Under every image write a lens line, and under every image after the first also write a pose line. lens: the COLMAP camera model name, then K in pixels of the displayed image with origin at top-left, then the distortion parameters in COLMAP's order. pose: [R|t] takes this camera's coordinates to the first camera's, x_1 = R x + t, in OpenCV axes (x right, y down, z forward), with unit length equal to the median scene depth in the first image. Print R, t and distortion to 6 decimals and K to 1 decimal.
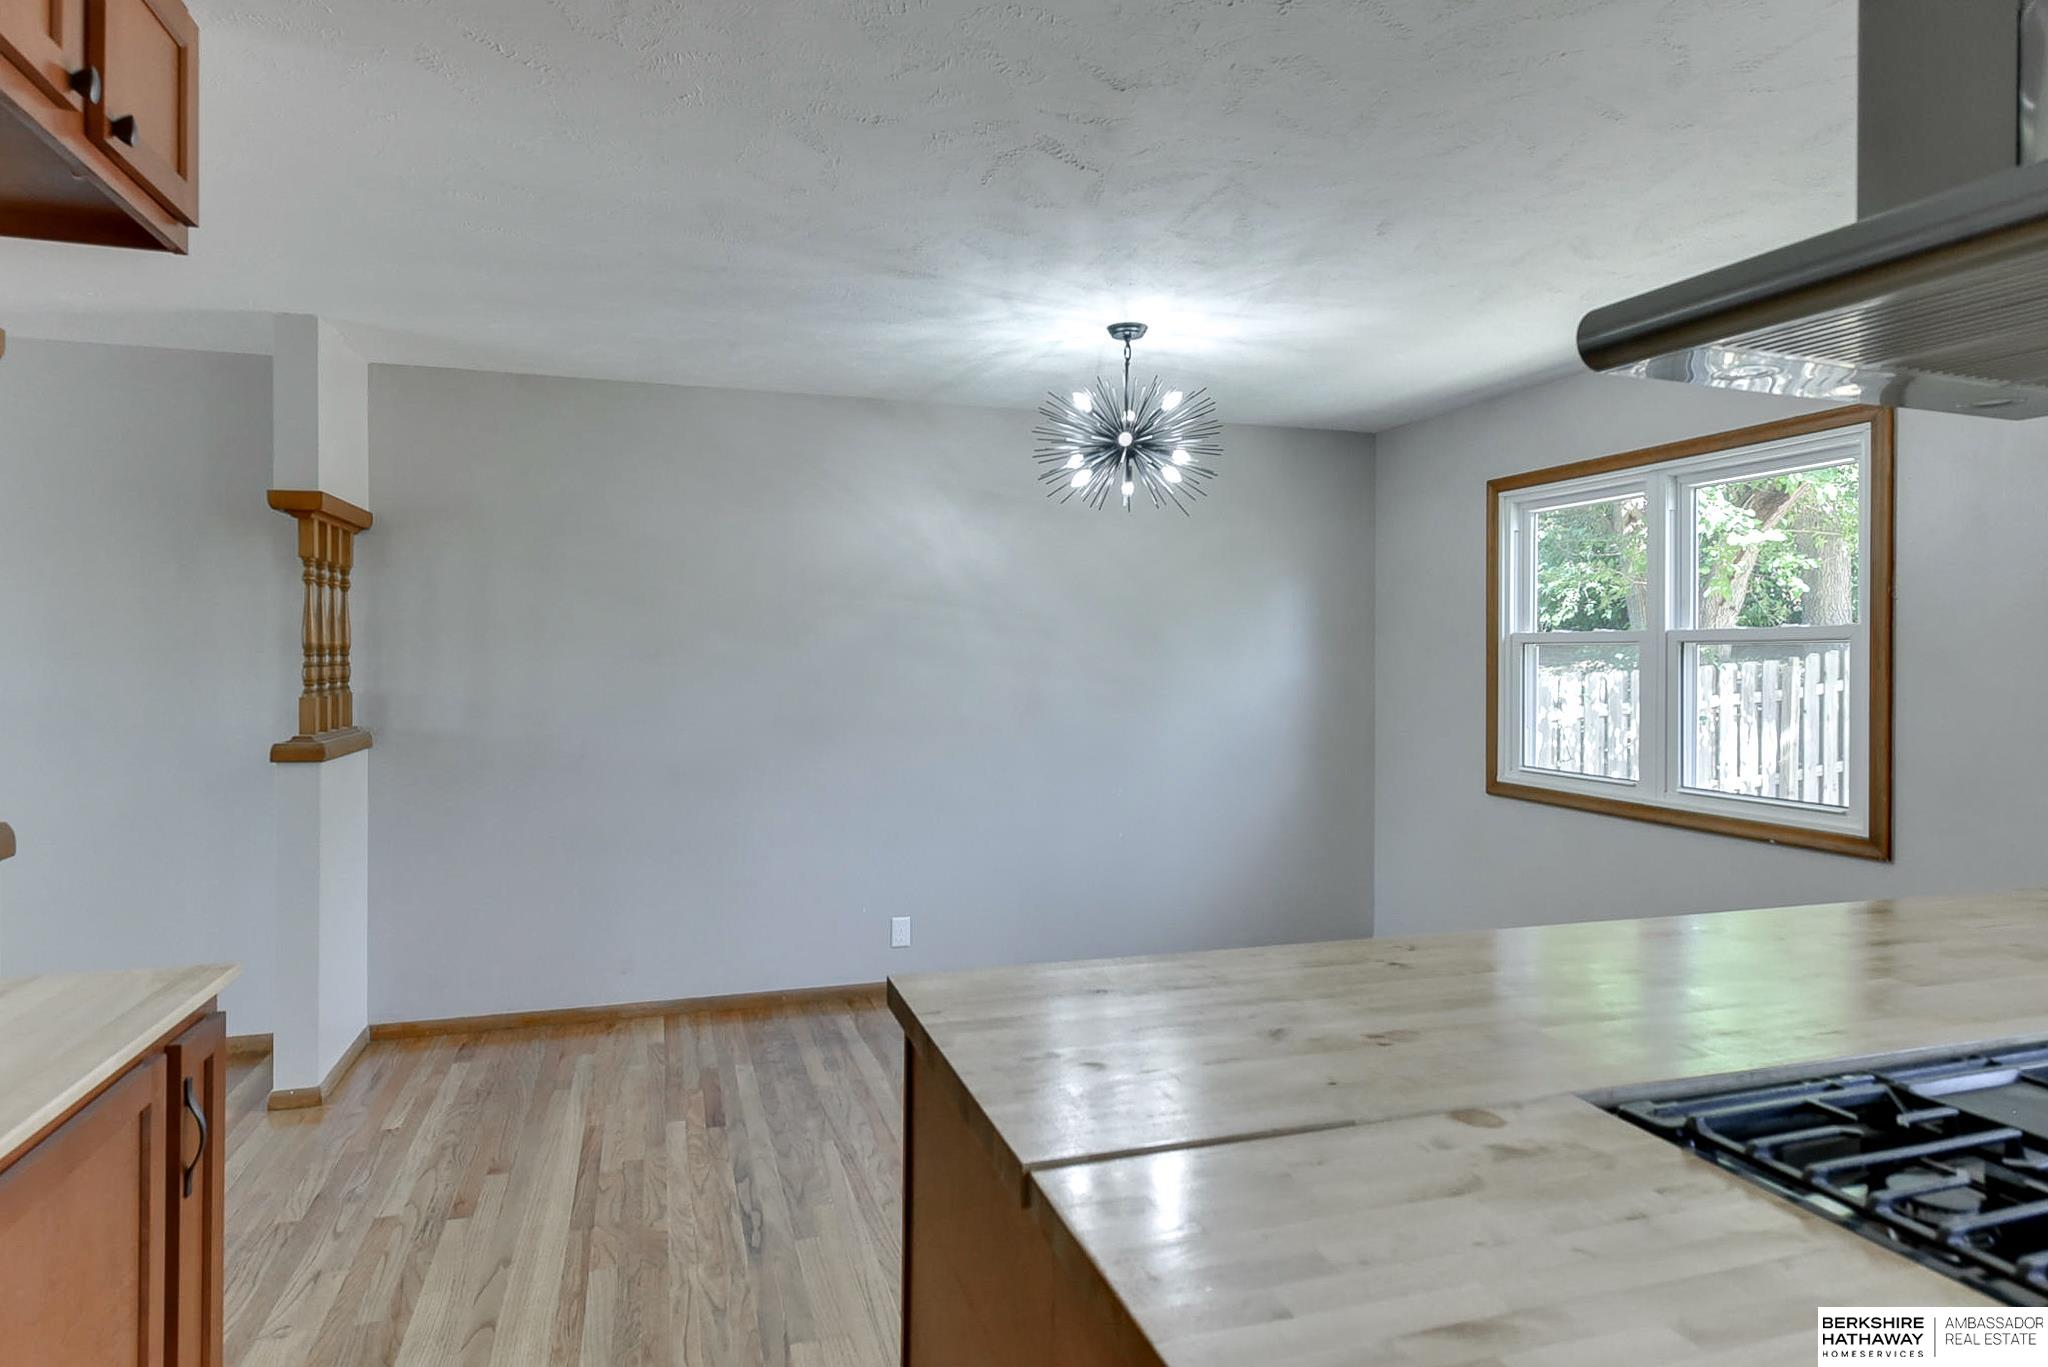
lens RADIAL K [[1154.6, 0, 1022.7], [0, 1154.6, 661.3], [0, 0, 1]] dist [-0.000787, -0.000359]
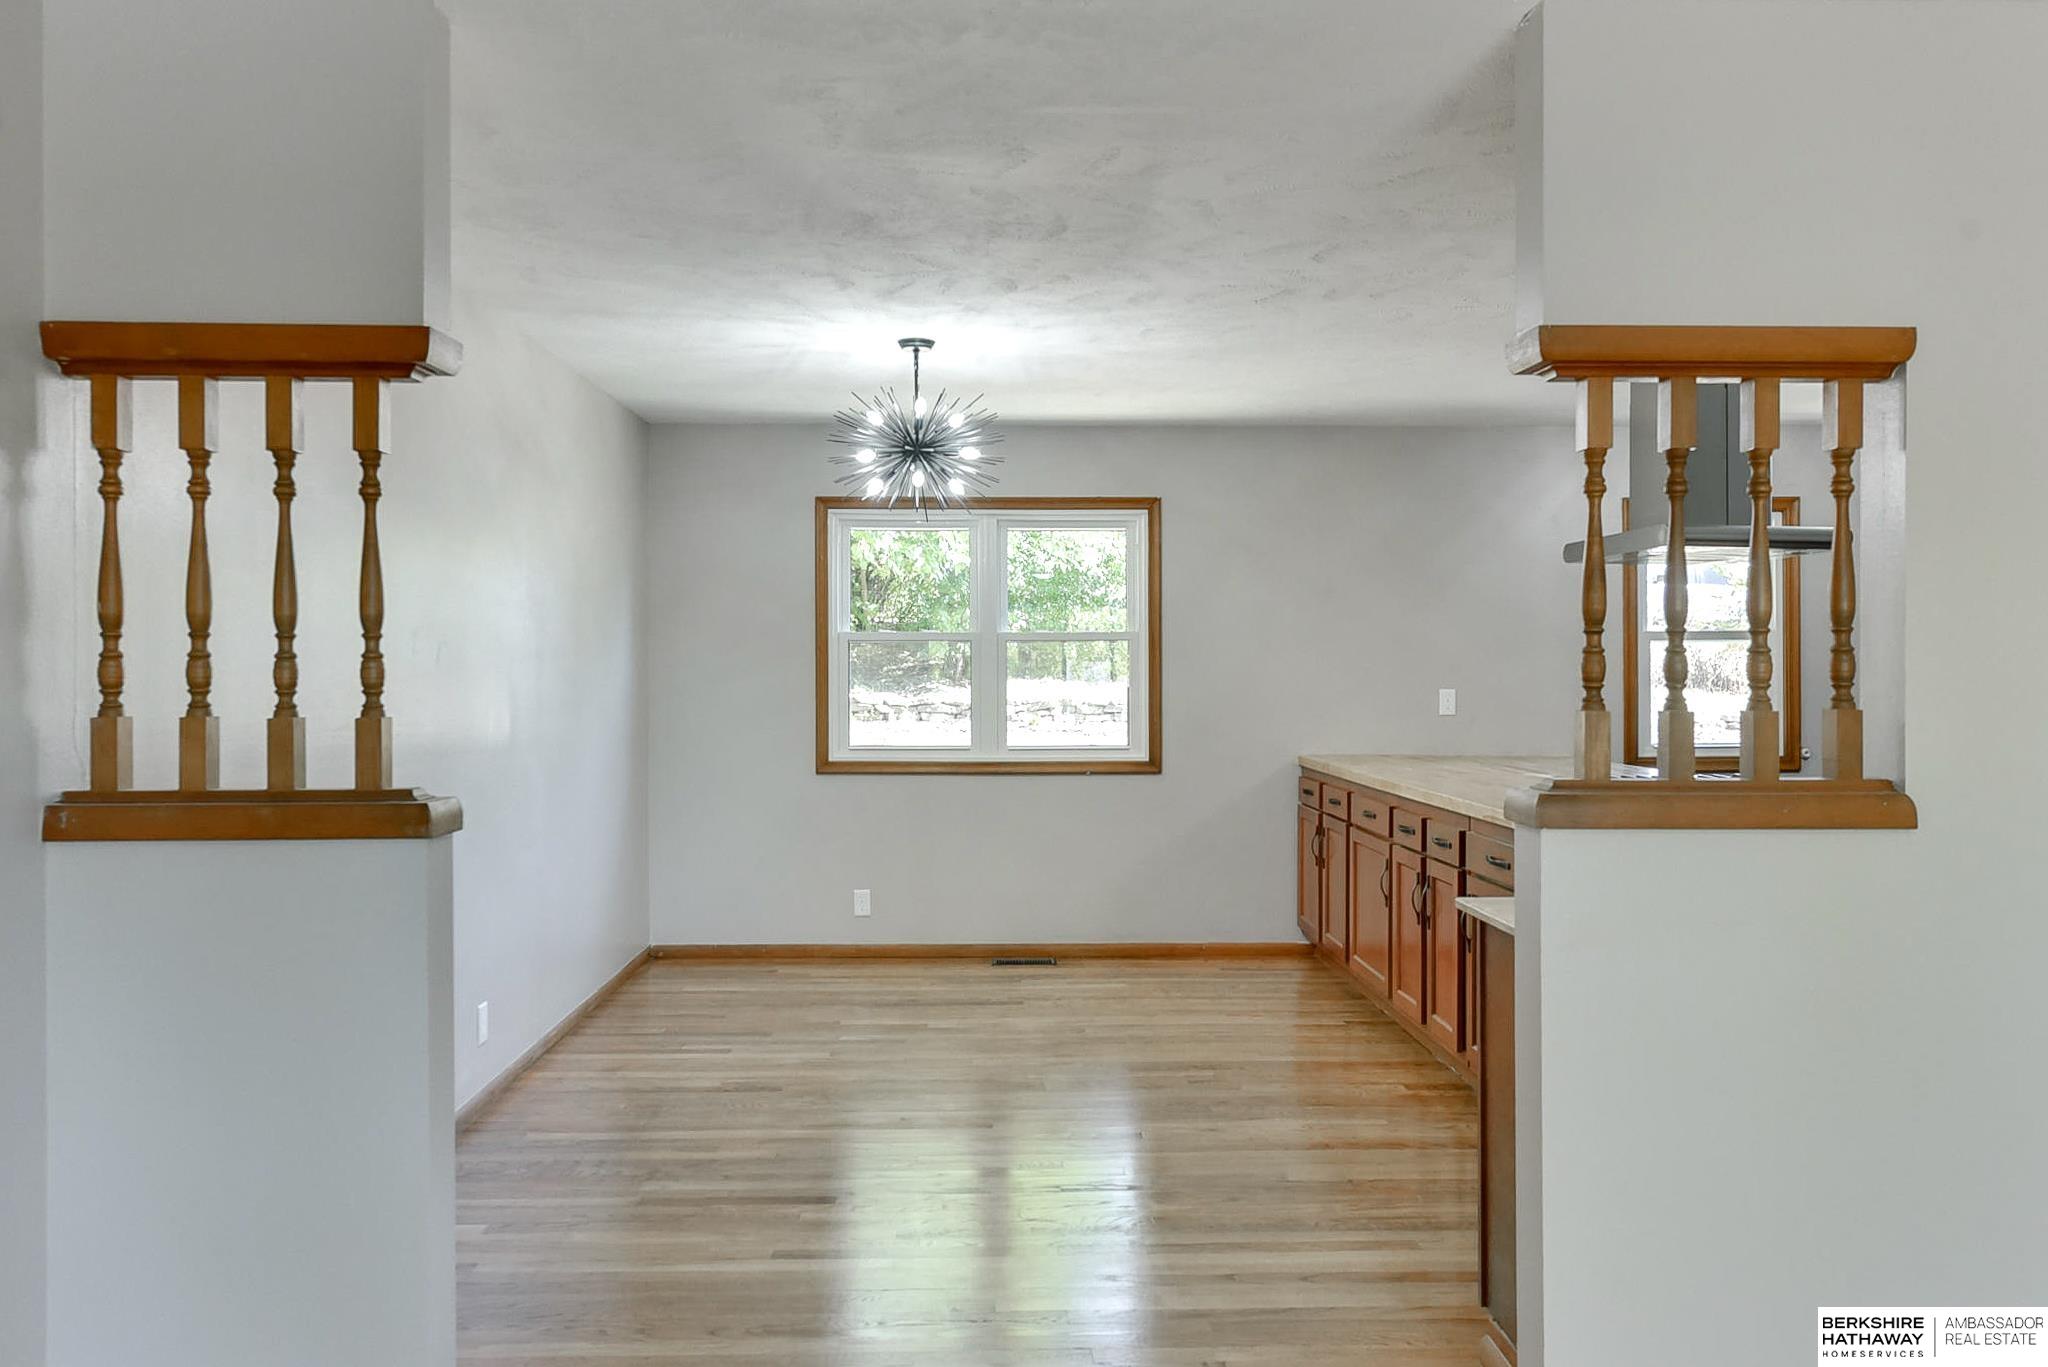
lens RADIAL K [[1470.6, 0, 1025.6], [0, 1470.6, 662.6], [0, 0, 1]] dist [0.023740, -0.001214]
pose [[0.265813, -0.001645, 0.964023, -1.197896], [0.005660, 0.999984, 0.000146, 0.009189], [-0.964008, 0.005417, 0.265818, 0.541956]]
